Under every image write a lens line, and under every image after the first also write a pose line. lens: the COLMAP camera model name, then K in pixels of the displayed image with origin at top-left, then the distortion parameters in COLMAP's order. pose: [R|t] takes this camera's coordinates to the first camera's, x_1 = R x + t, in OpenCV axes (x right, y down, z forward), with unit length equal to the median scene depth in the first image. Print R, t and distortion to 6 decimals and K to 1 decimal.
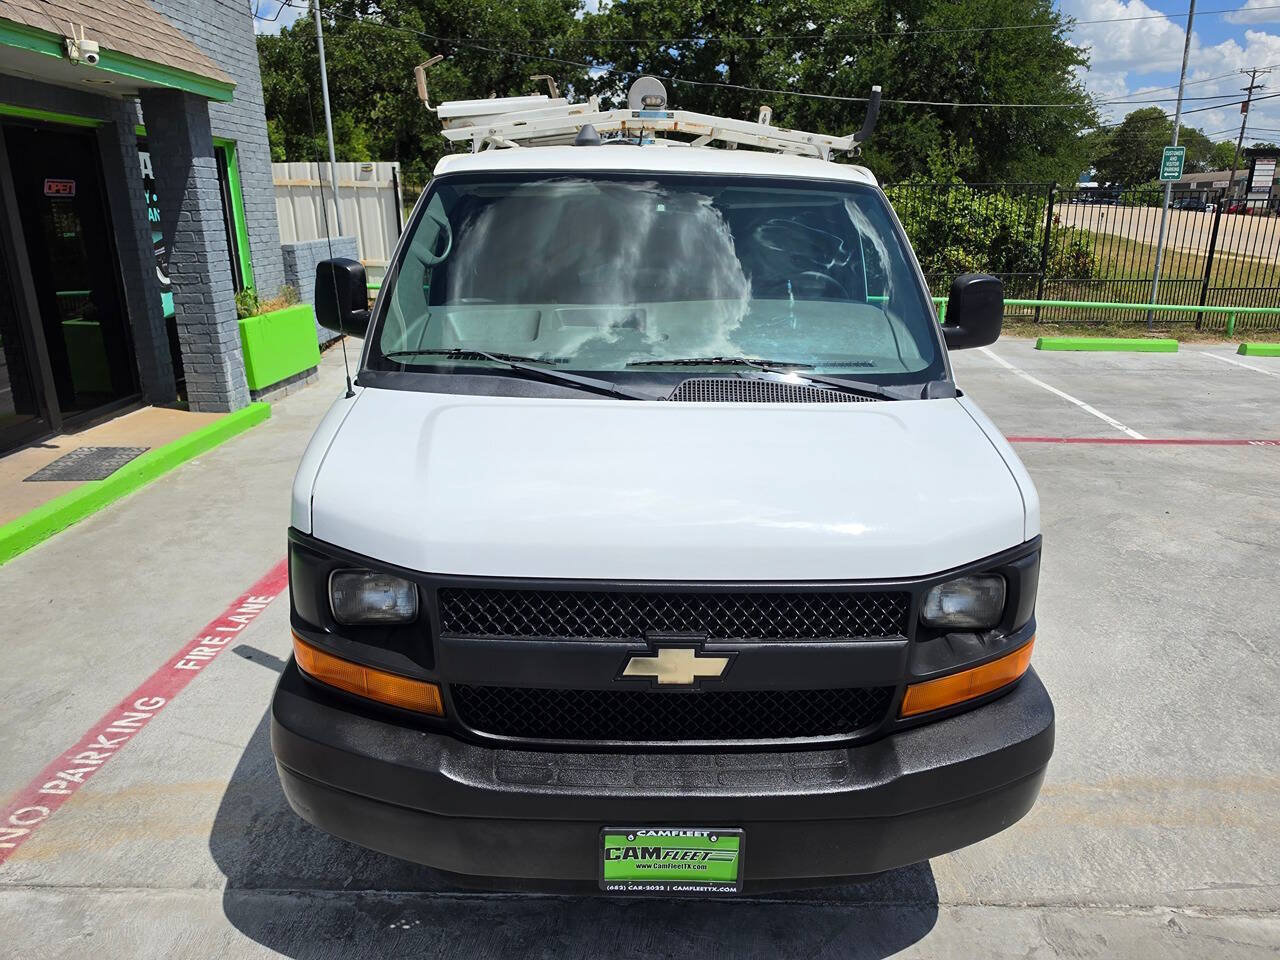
lens RADIAL K [[912.5, 0, 654.2], [0, 912.5, 481.9], [0, 0, 1]] dist [0.000070, -0.001779]
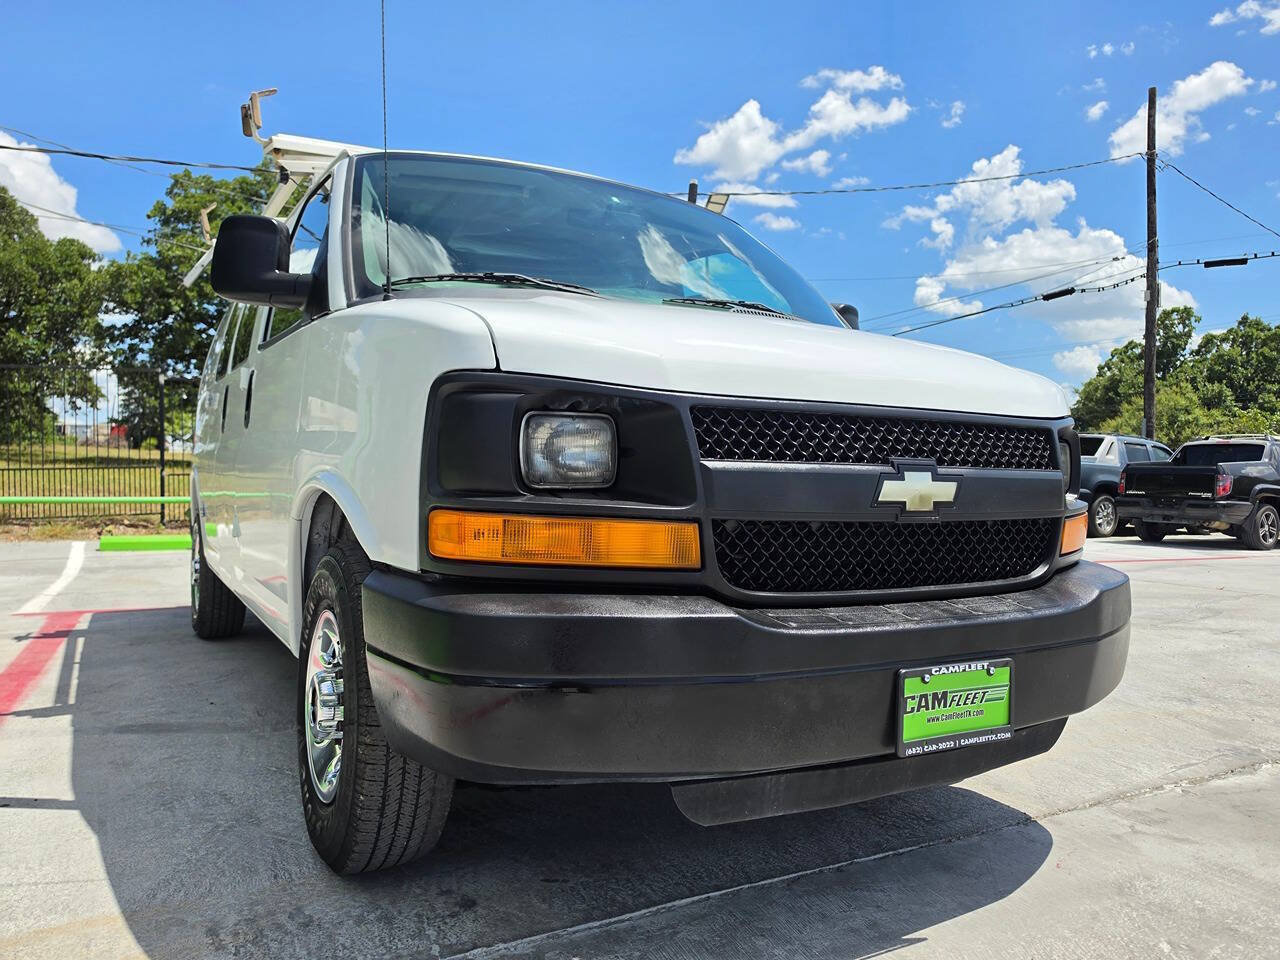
lens RADIAL K [[908.0, 0, 637.1], [0, 908.0, 474.7], [0, 0, 1]] dist [-0.001641, -0.002217]
pose [[0.878261, -0.005293, 0.478152, -0.368204], [0.147470, 0.954197, -0.260308, 0.209634], [-0.454874, 0.299132, 0.838815, 0.183471]]
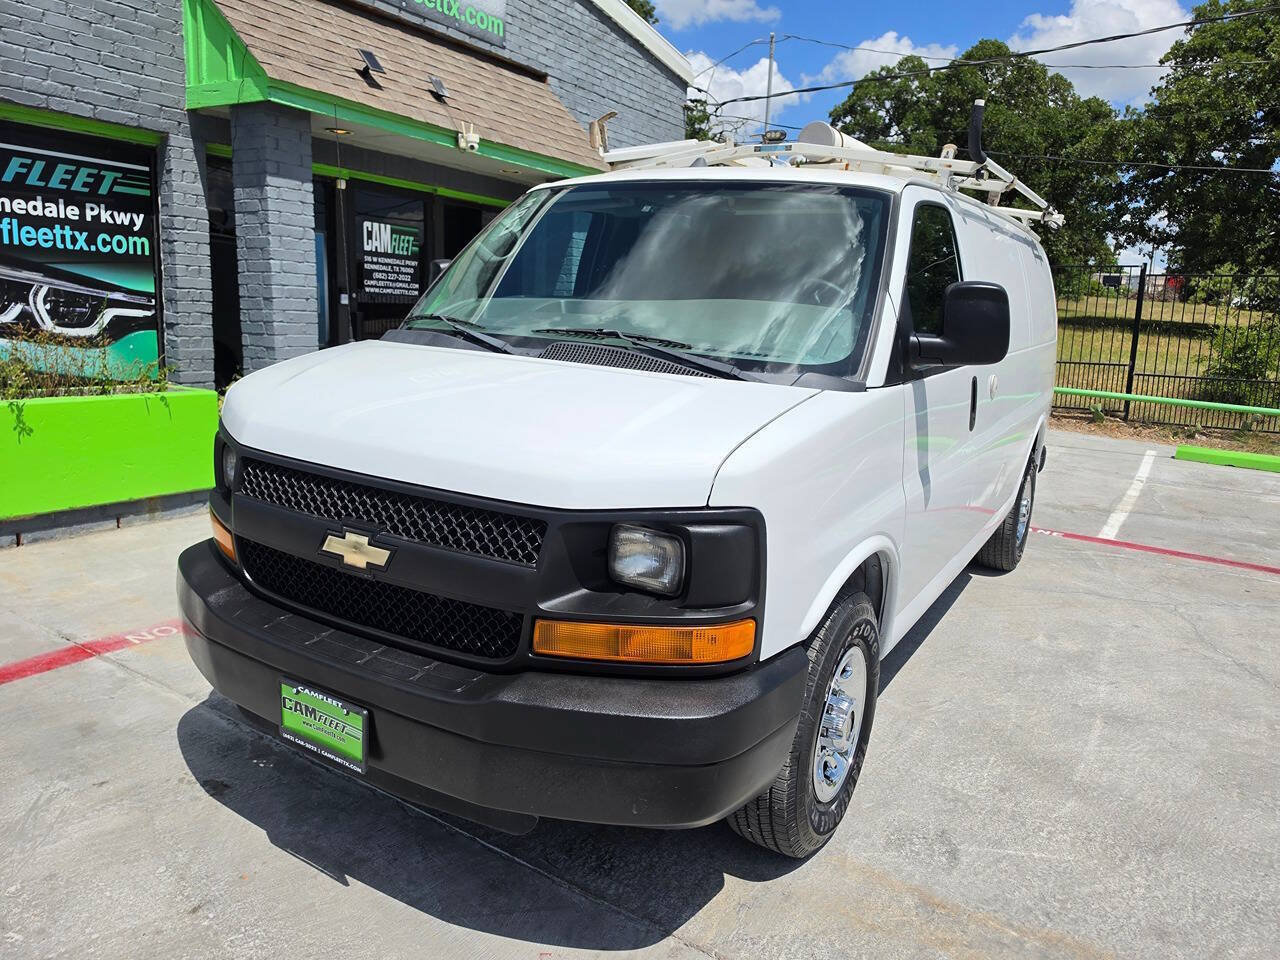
lens RADIAL K [[908.0, 0, 637.1], [0, 908.0, 474.7], [0, 0, 1]] dist [-0.001641, -0.002217]
pose [[0.838003, 0.130484, -0.529834, 0.483263], [-0.196296, 0.978072, -0.069595, 0.065515], [0.509135, 0.162325, 0.845241, 0.116975]]
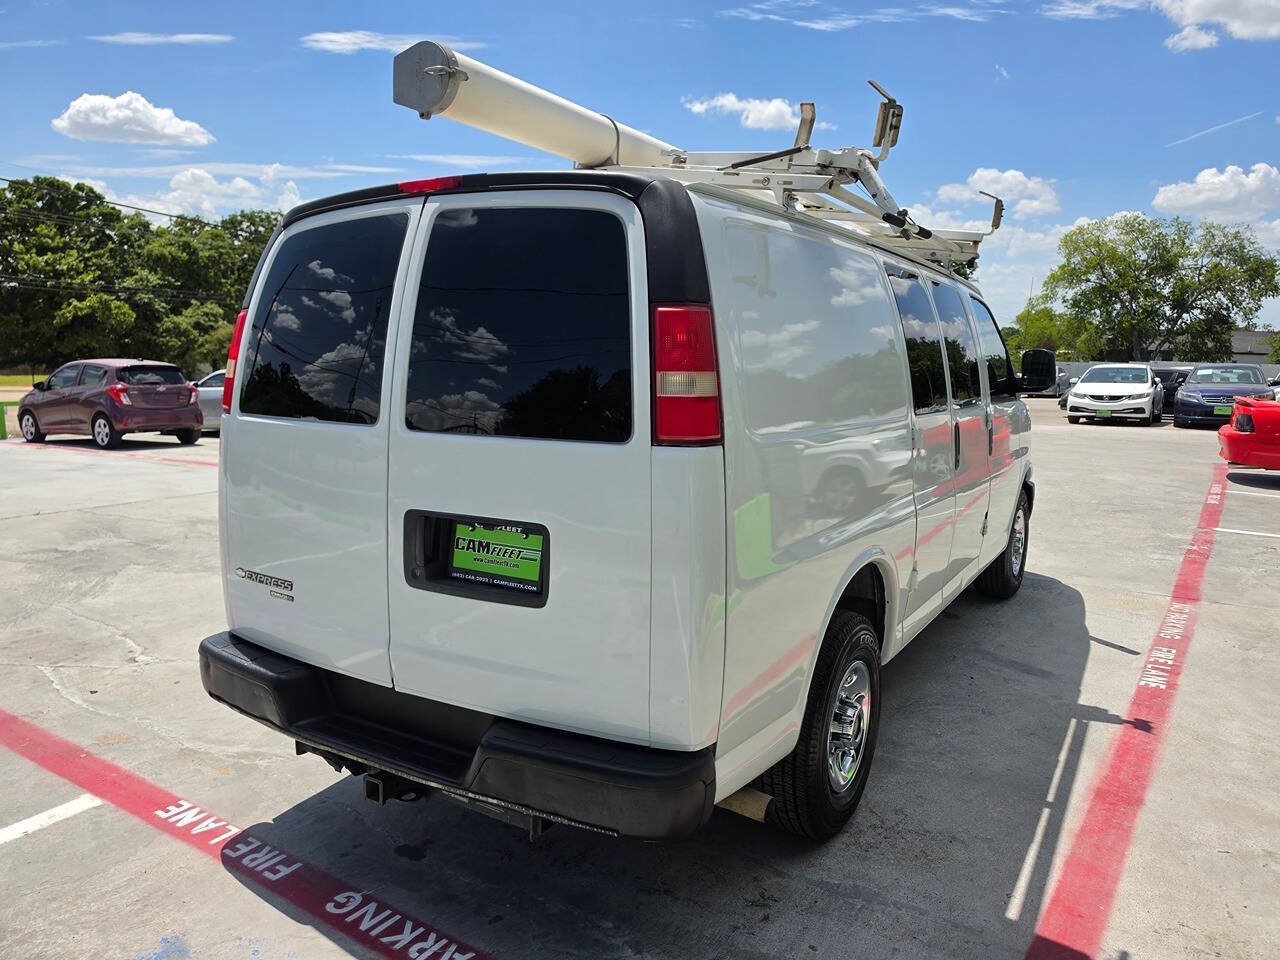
lens RADIAL K [[883.4, 0, 646.4], [0, 883.4, 480.2], [0, 0, 1]] dist [-0.002659, 0.002450]
pose [[-0.837521, -0.111778, 0.534849, -0.544766], [0.130814, 0.909367, 0.394891, -0.660231], [-0.530515, 0.400695, -0.746992, 2.326146]]
